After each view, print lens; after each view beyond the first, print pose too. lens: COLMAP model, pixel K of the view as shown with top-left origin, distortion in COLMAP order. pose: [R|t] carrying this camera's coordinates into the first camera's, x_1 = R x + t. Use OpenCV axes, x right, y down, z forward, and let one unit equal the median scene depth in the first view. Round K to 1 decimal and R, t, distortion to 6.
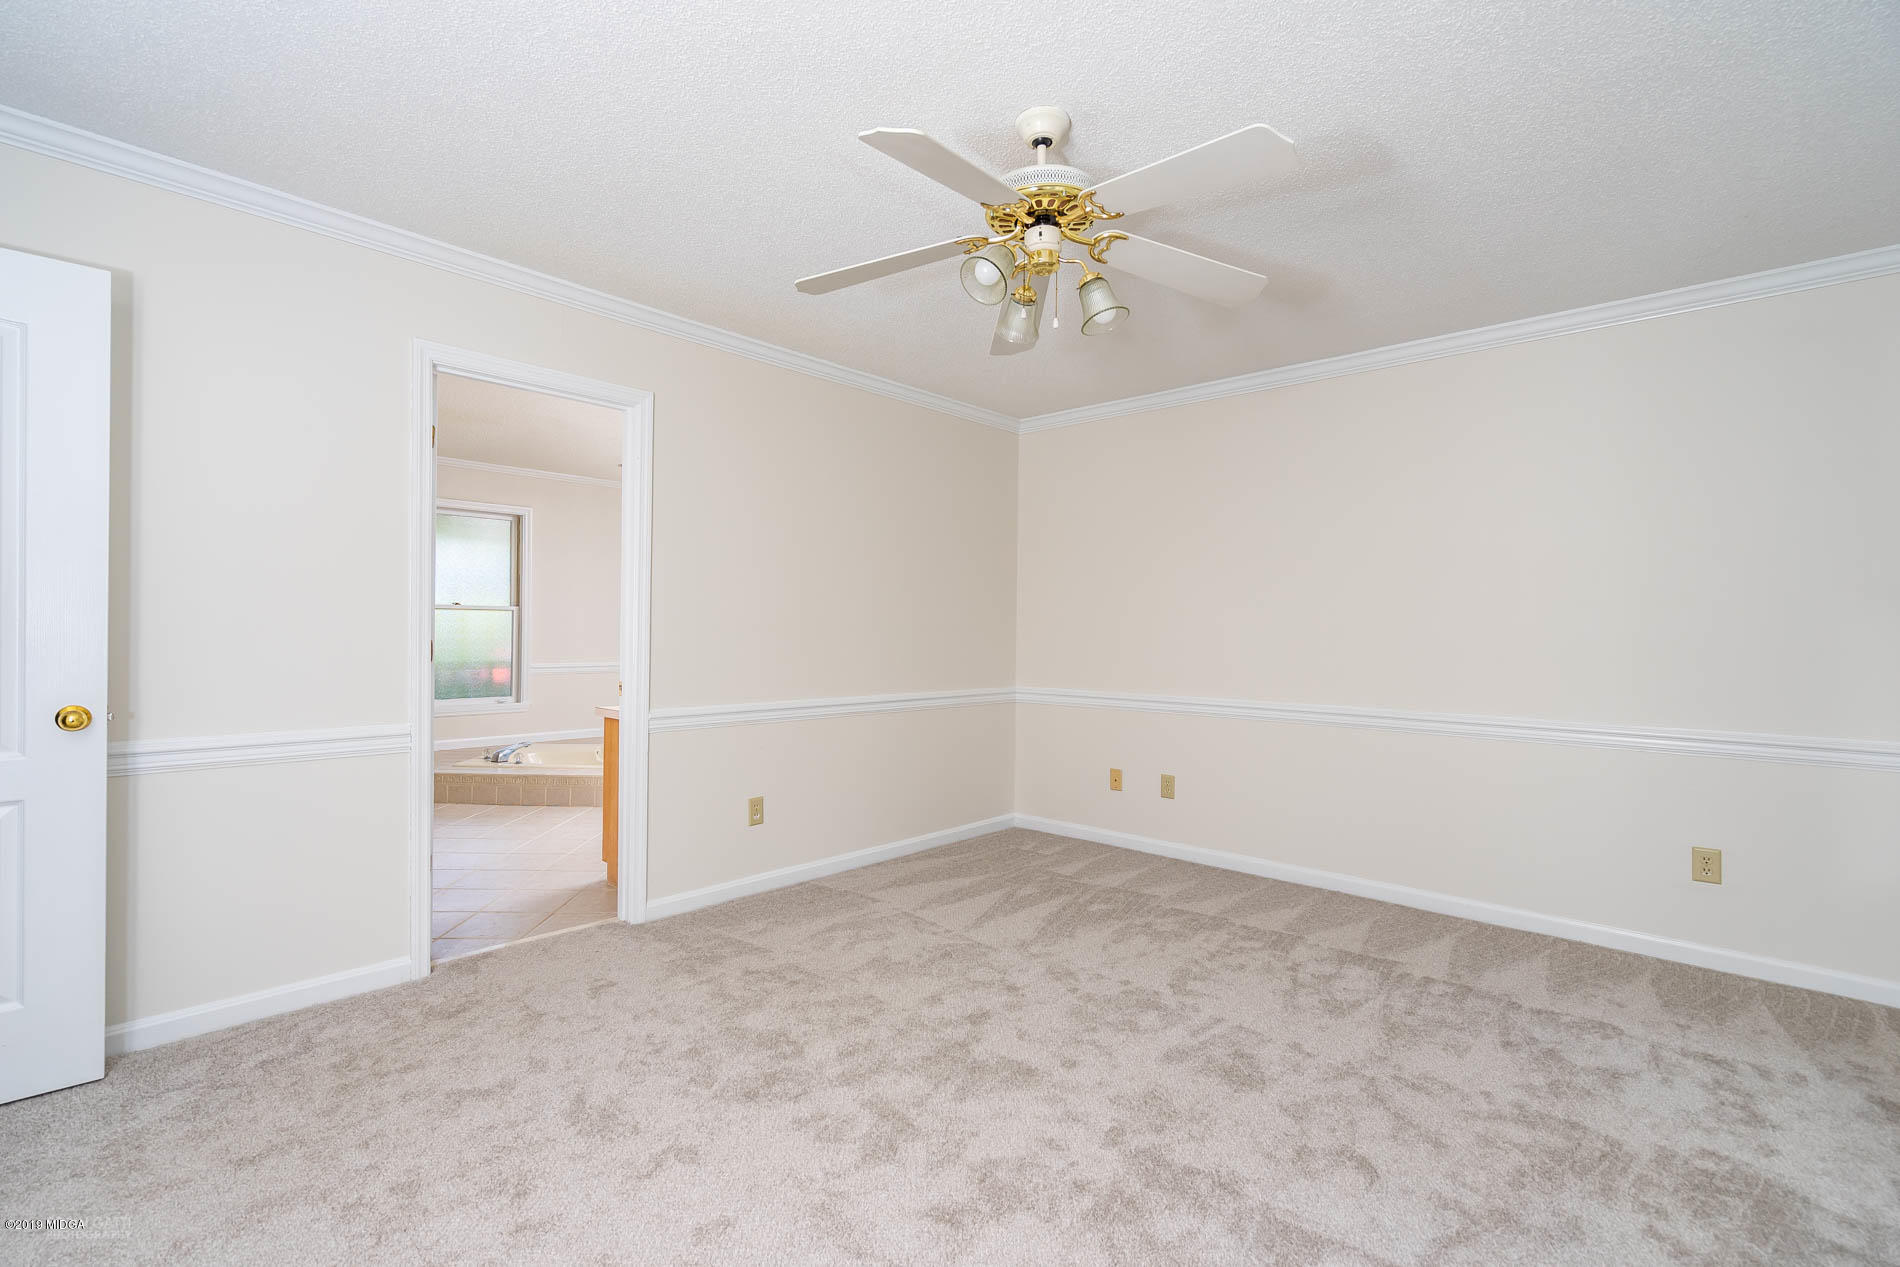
lens RADIAL K [[855.9, 0, 945.1], [0, 855.9, 629.8], [0, 0, 1]] dist [-0.004873, 0.000056]
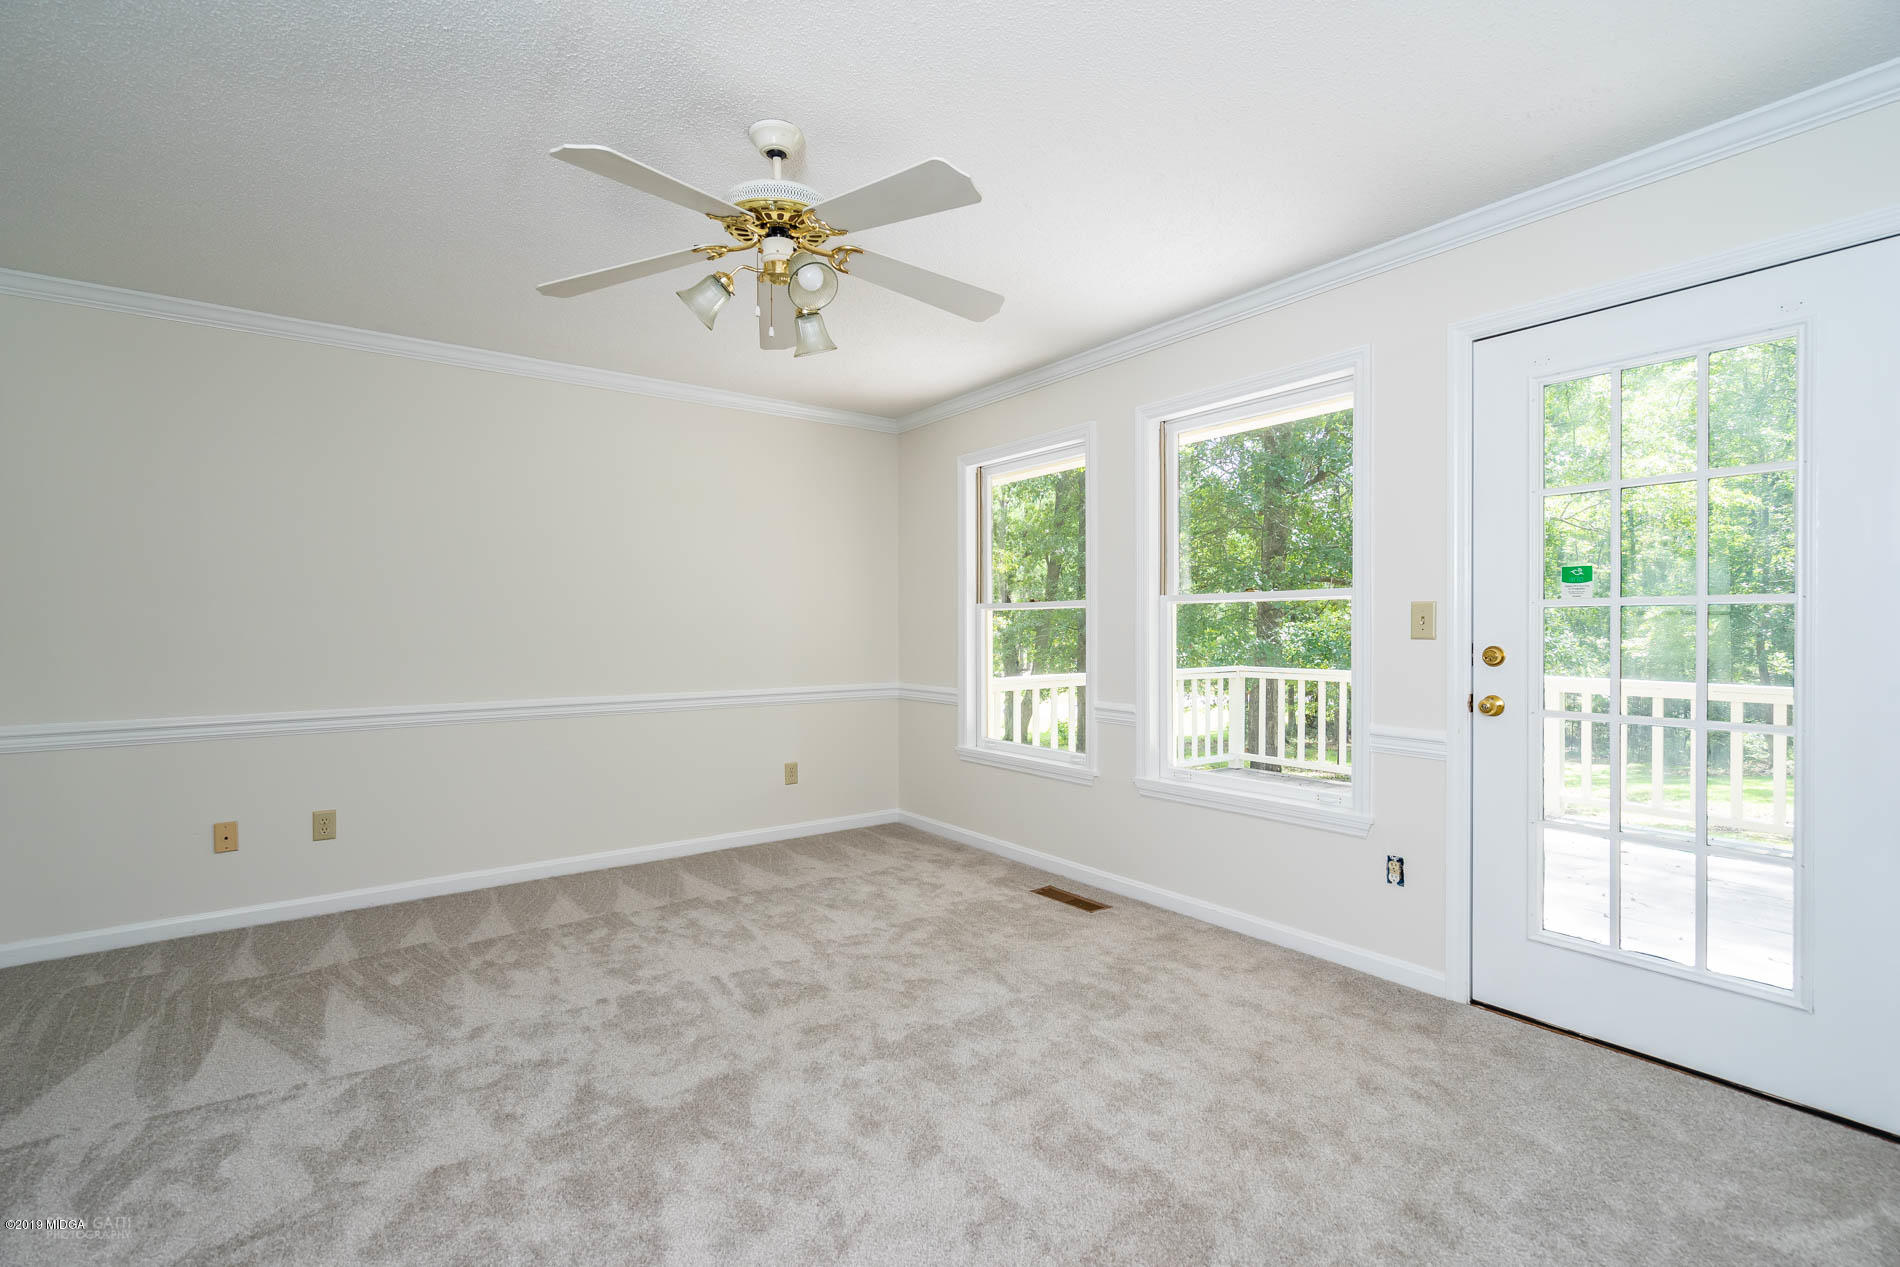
lens RADIAL K [[855.9, 0, 944.9], [0, 855.9, 632.4], [0, 0, 1]] dist [-0.004873, 0.000056]
pose [[0.180930, -0.013514, 0.983403, -0.630510], [0.004435, 0.999907, 0.012924, -0.005112], [-0.983486, 0.002023, 0.180973, 0.448446]]
